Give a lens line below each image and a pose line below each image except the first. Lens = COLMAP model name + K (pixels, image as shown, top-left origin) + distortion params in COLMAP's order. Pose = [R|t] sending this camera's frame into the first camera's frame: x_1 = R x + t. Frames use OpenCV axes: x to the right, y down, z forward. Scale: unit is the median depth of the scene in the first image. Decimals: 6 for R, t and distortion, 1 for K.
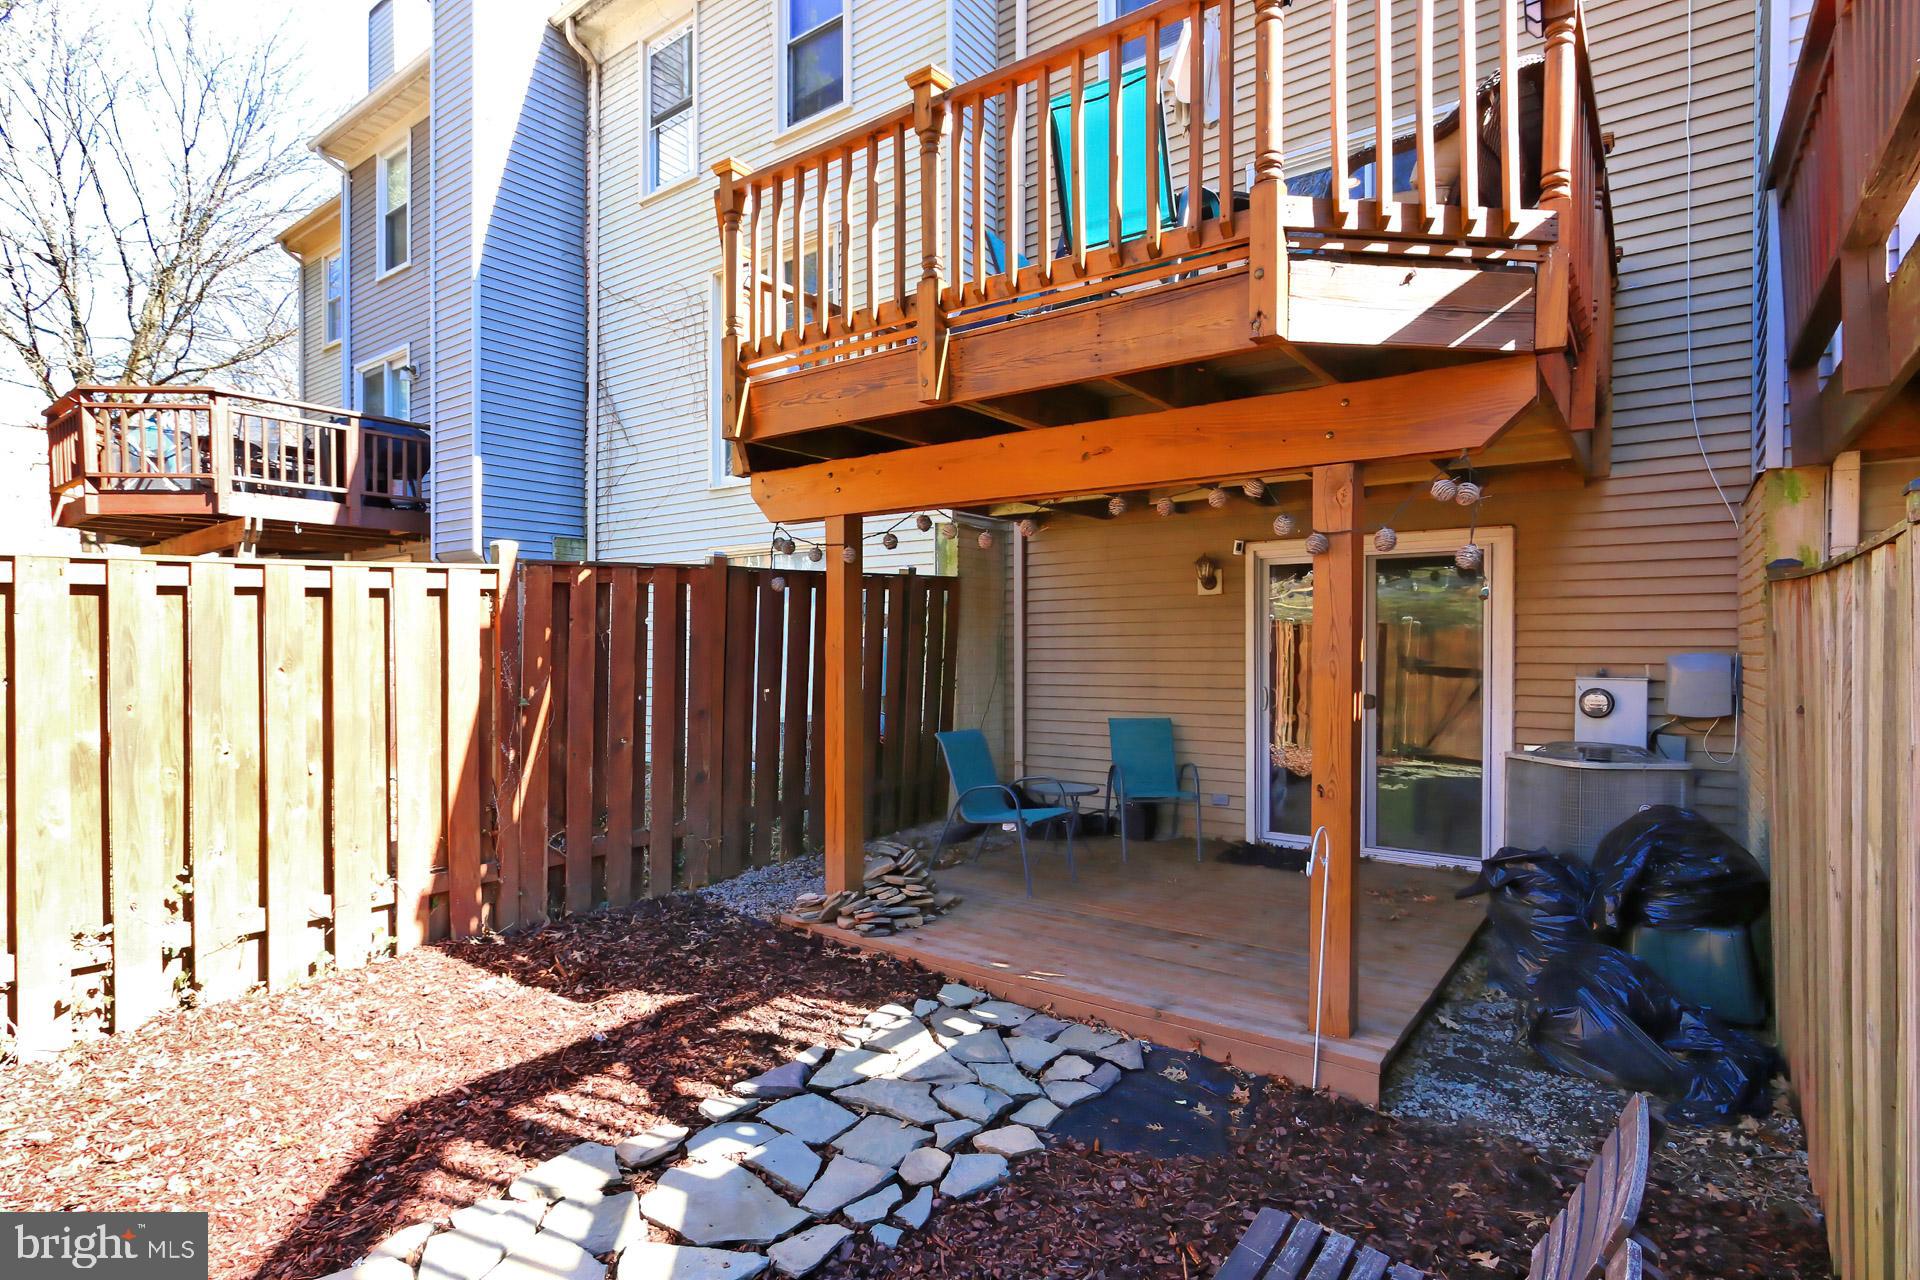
lens RADIAL K [[975.4, 0, 960.0], [0, 975.4, 640.0], [0, 0, 1]] dist [0.000542, 0.000096]
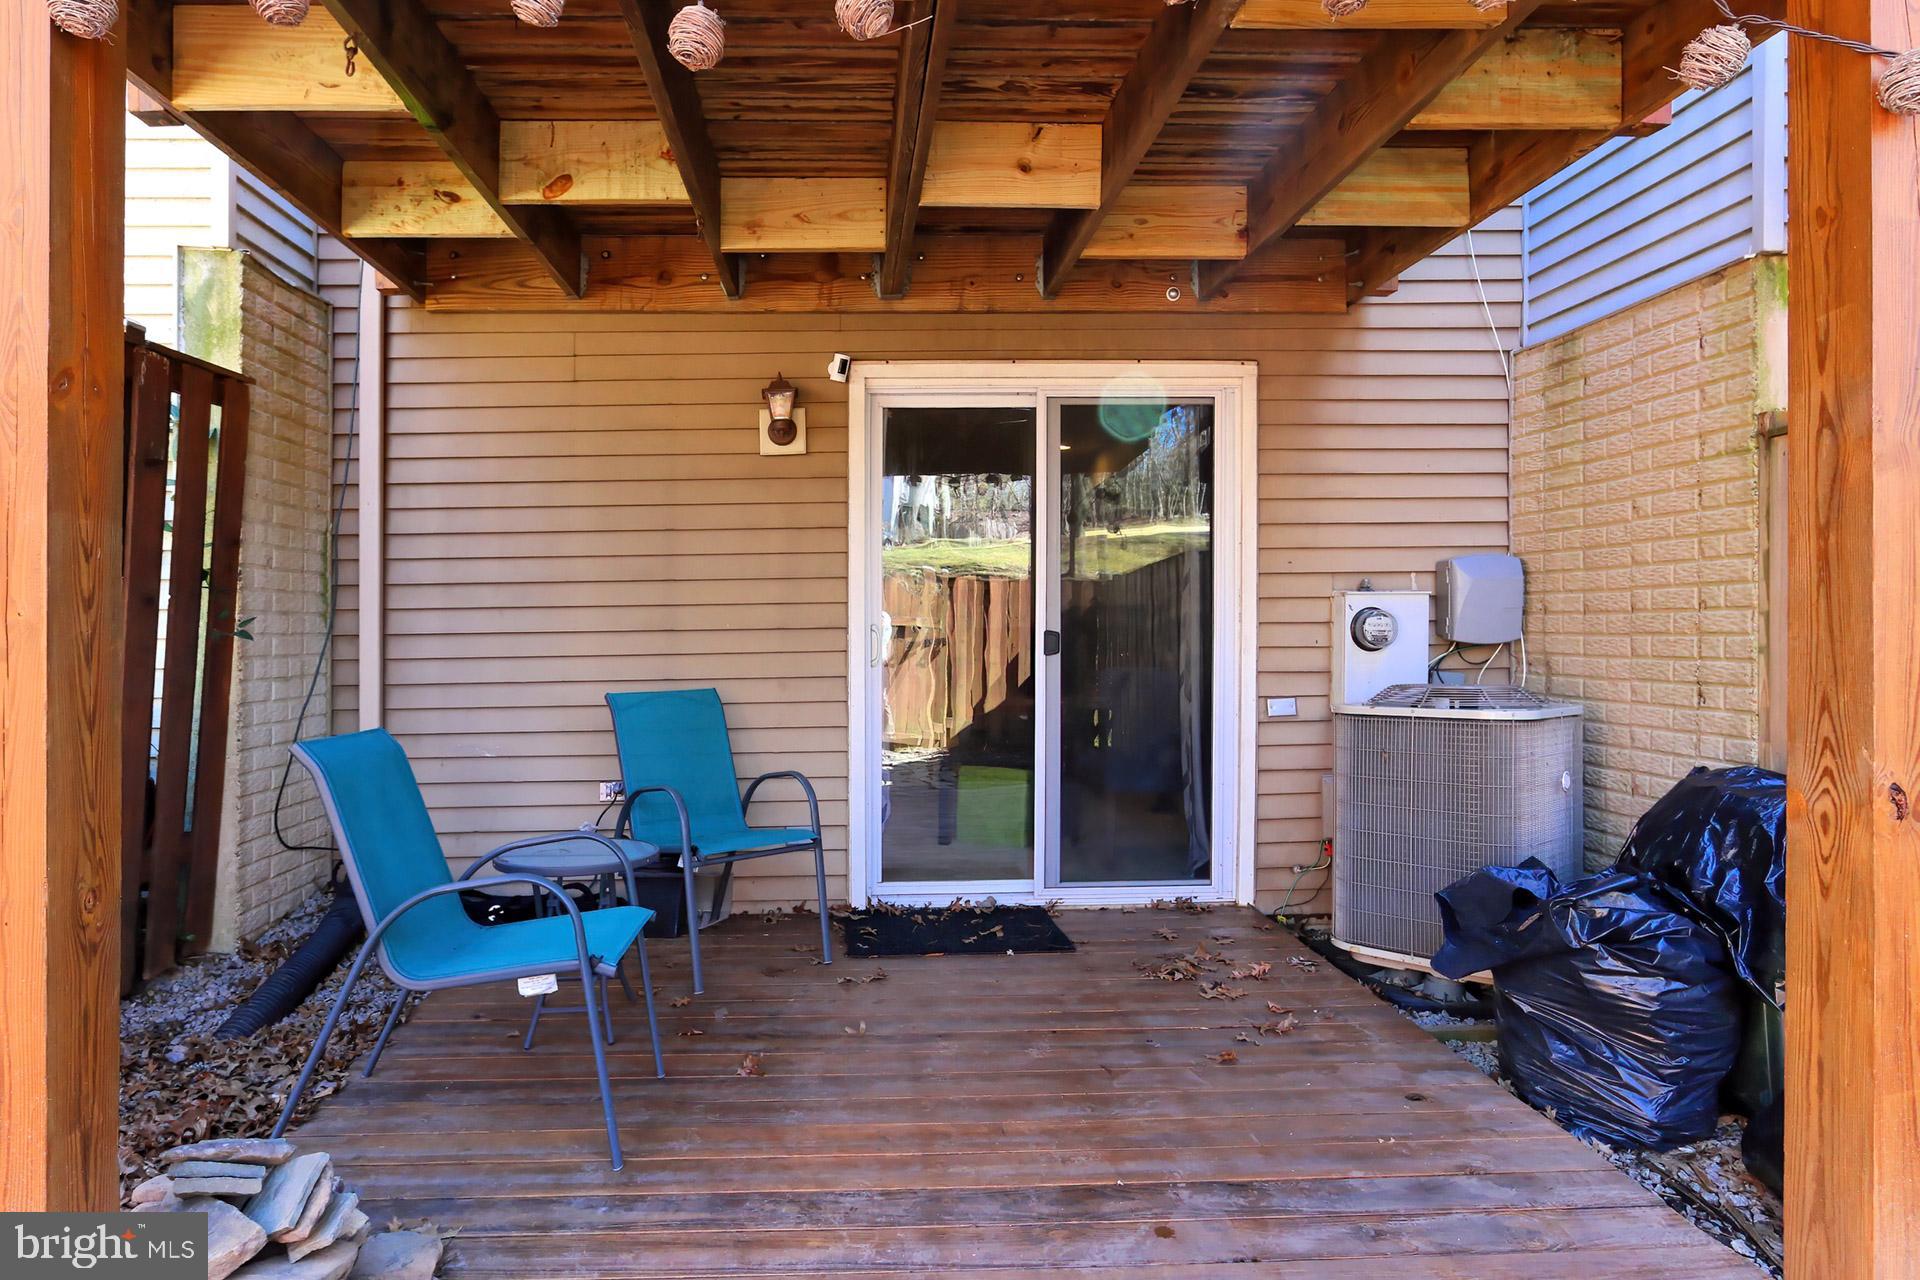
lens RADIAL K [[1190.5, 0, 903.1], [0, 1190.5, 603.9], [0, 0, 1]] dist [-0.006861, -0.001994]
pose [[0.801994, -0.002822, 0.597325, -0.084827], [0.011116, 0.999886, -0.010200, 0.043915], [-0.597228, 0.014820, 0.801934, 0.447785]]
